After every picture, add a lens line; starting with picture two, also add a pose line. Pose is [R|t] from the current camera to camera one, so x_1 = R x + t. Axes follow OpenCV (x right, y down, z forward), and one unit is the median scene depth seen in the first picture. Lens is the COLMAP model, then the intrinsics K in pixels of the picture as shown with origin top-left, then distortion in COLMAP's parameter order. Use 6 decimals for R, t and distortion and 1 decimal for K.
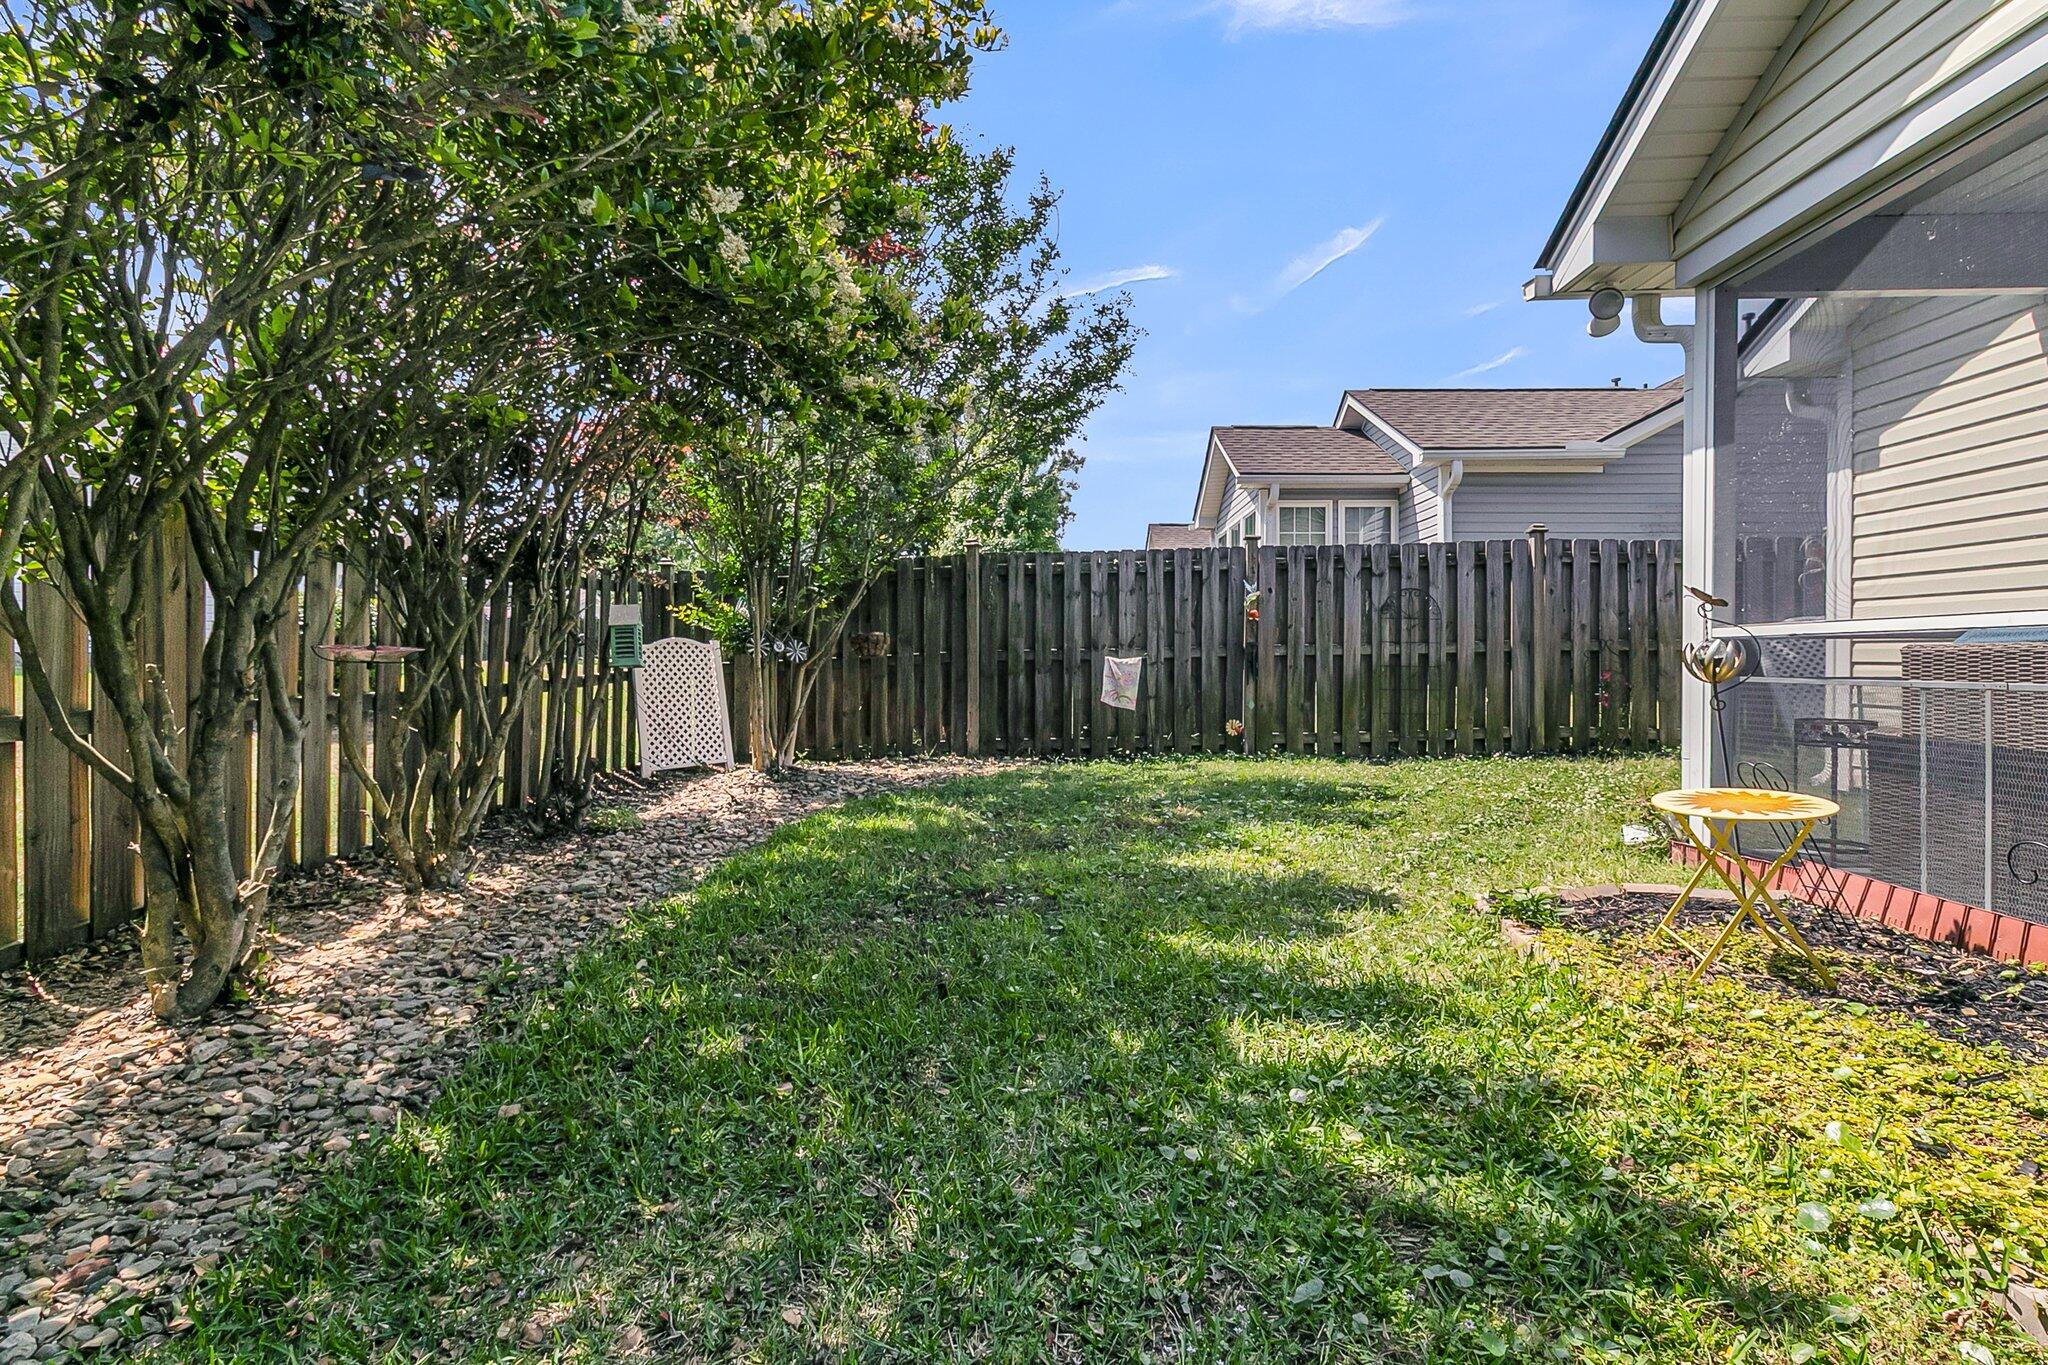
lens RADIAL K [[979.0, 0, 1032.5], [0, 979.0, 665.5], [0, 0, 1]] dist [0.003396, -0.000122]
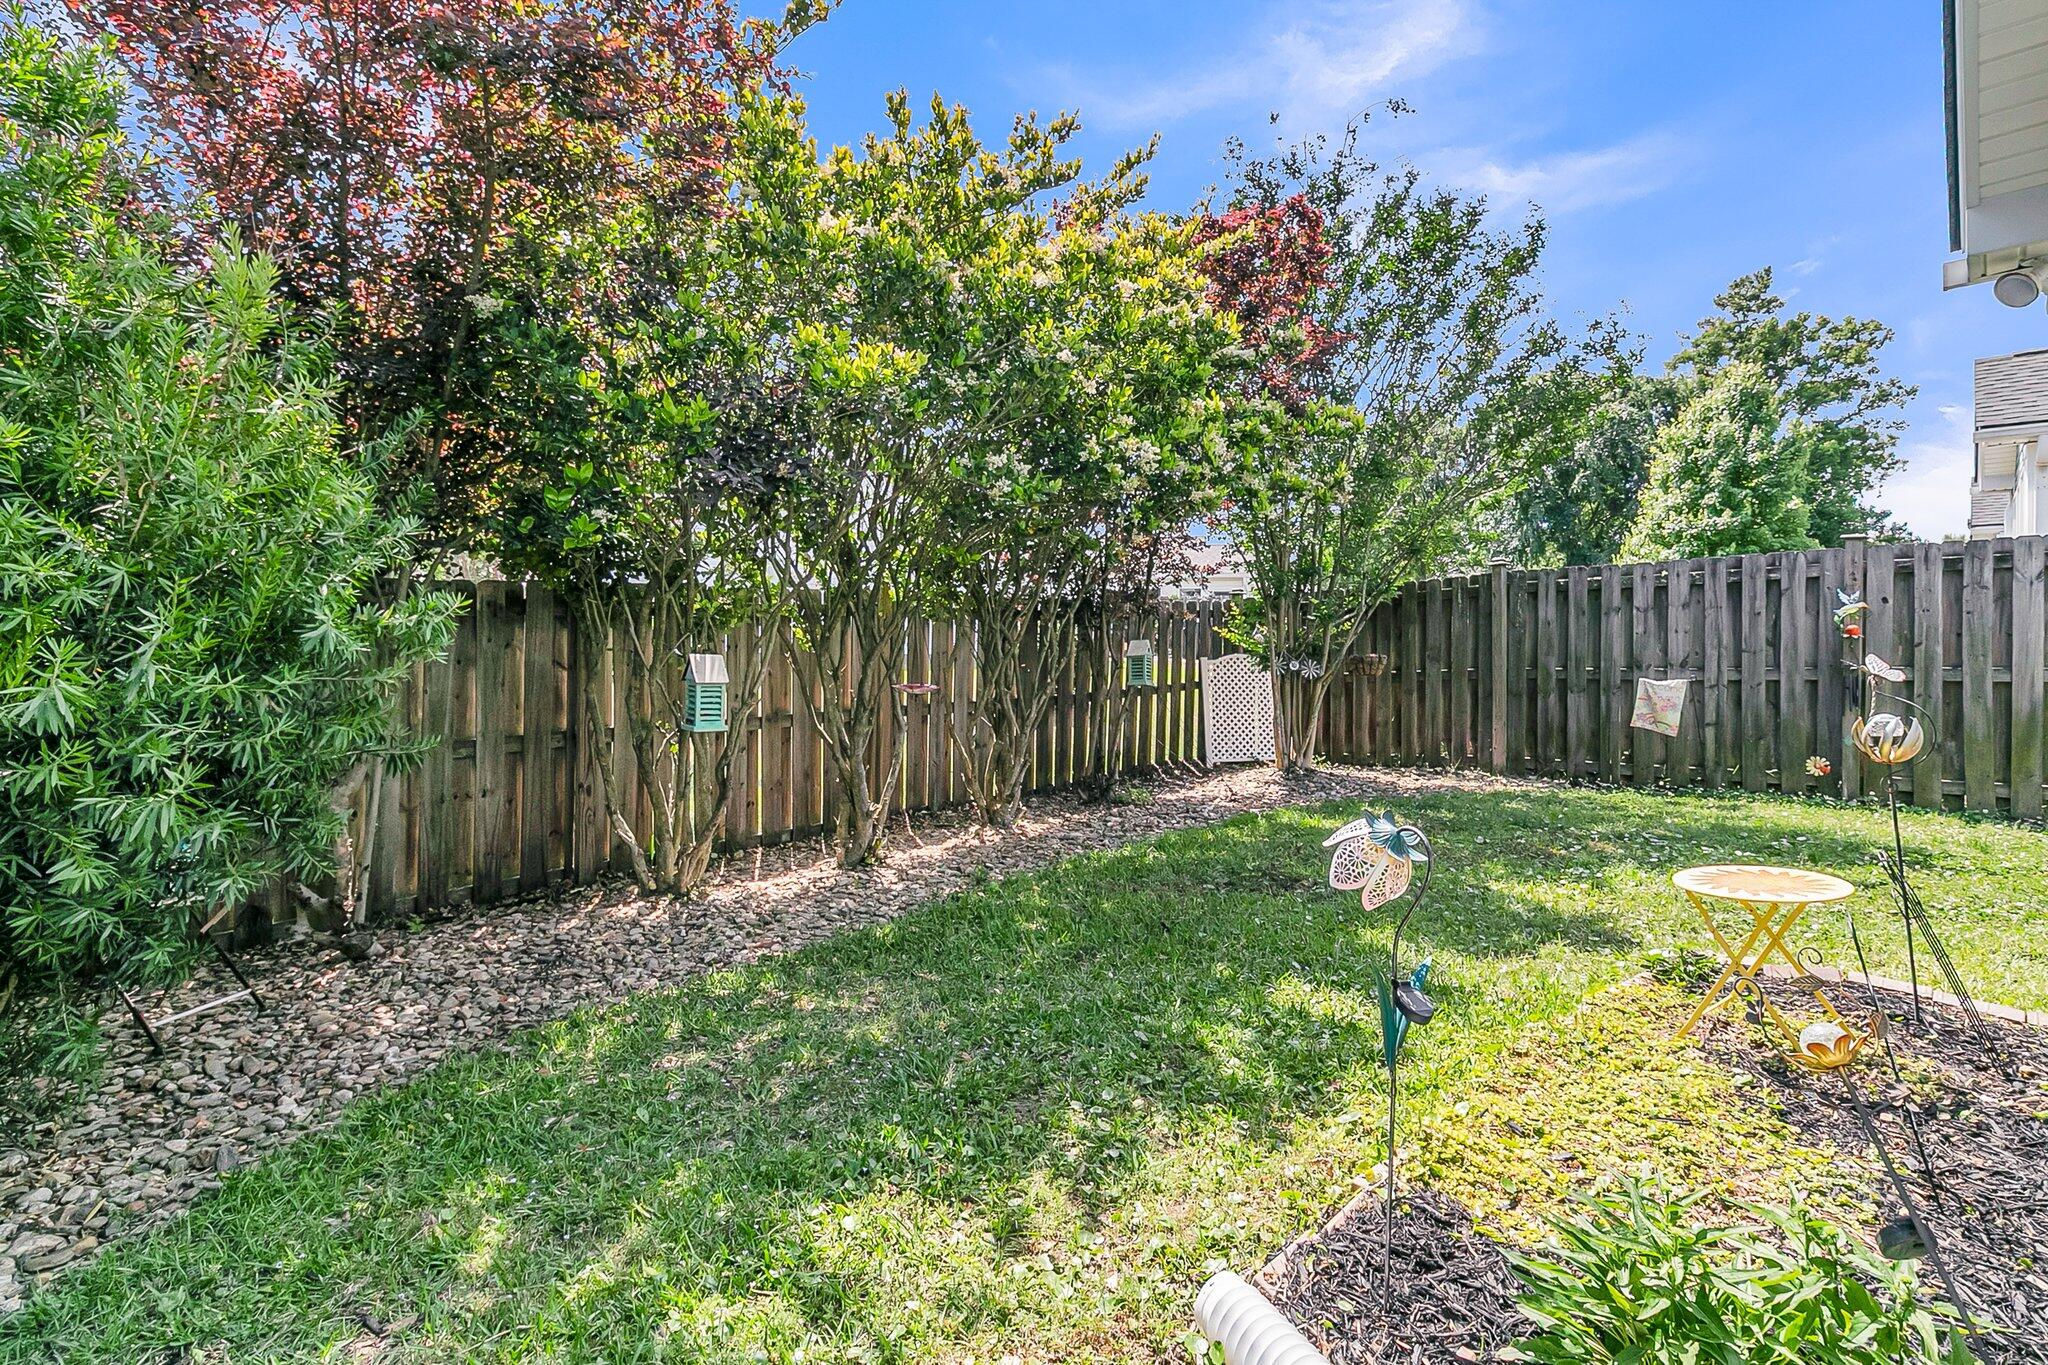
lens RADIAL K [[979.0, 0, 999.9], [0, 979.0, 624.8], [0, 0, 1]] dist [0.003396, -0.000122]
pose [[0.723292, -0.016845, -0.690337, 0.273760], [-0.003190, 0.999610, -0.027735, -0.031301], [0.690535, 0.022263, 0.722956, -0.093149]]
